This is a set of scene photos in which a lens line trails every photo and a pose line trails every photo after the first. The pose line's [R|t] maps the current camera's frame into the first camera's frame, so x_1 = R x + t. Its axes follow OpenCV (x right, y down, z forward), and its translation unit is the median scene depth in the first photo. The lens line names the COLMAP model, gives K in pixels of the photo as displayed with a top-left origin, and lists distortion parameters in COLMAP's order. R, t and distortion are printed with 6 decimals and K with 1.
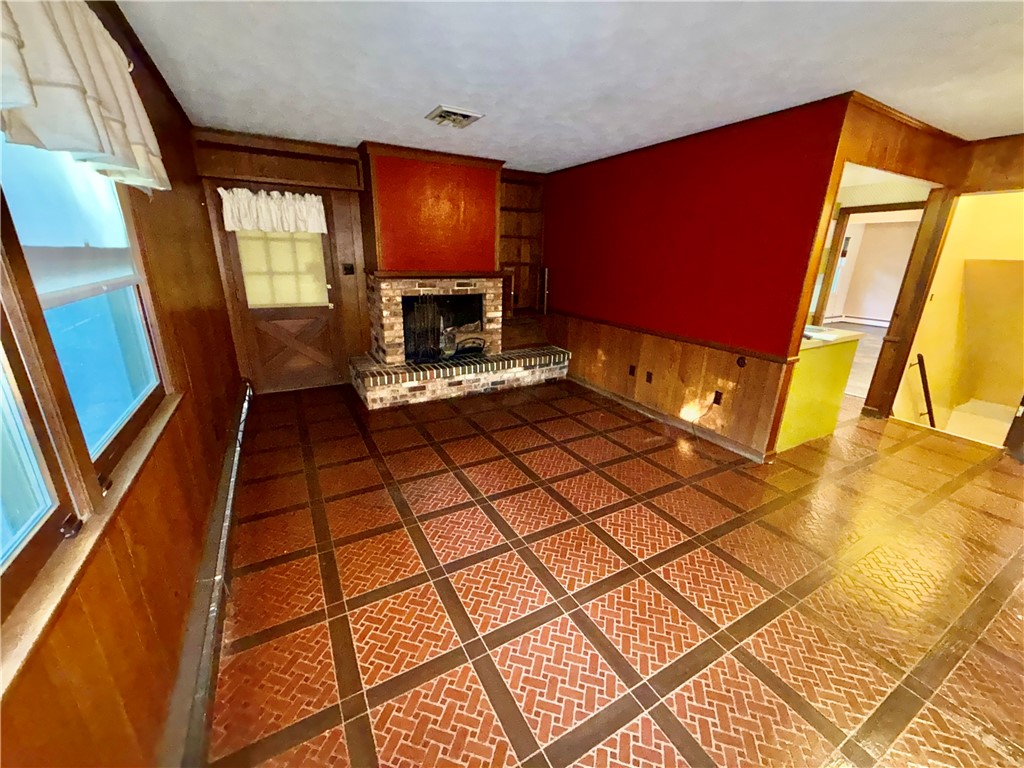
lens RADIAL K [[409.1, 0, 510.4], [0, 409.1, 386.3], [0, 0, 1]] dist [0.000085, 0.000732]
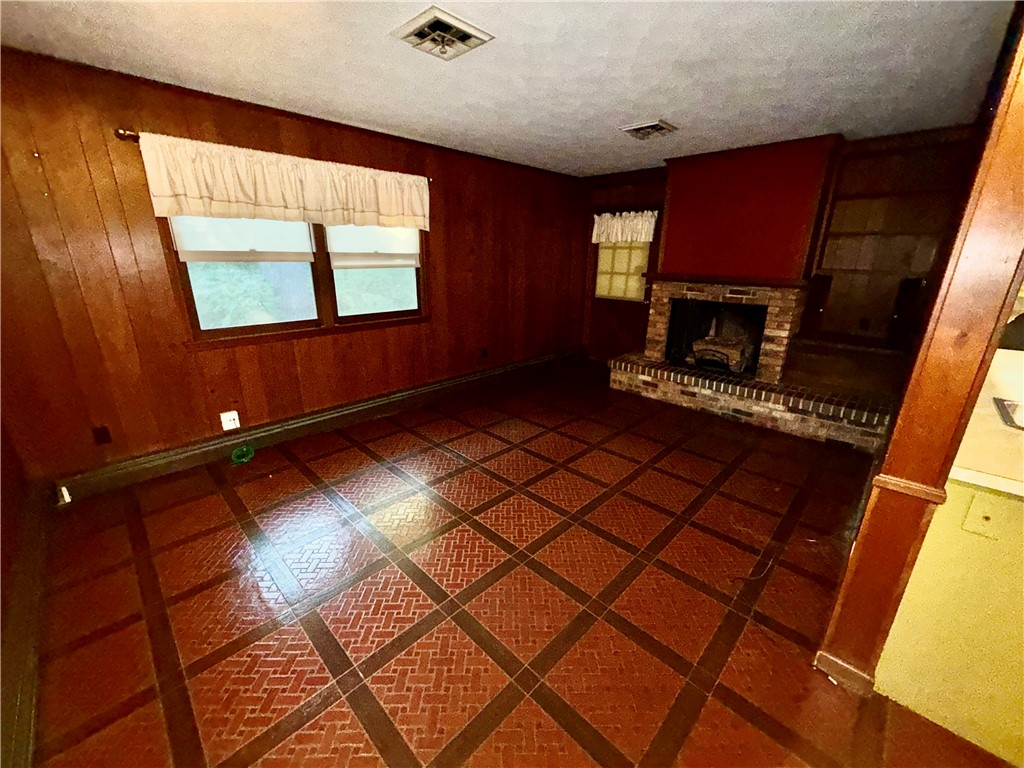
lens RADIAL K [[409.1, 0, 508.6], [0, 409.1, 382.9], [0, 0, 1]] dist [0.000085, 0.000732]
pose [[0.278327, 0.272562, -0.921002, 0.629669], [-0.301035, 0.935331, 0.185830, -0.081719], [0.912092, 0.225533, 0.342379, 0.294873]]
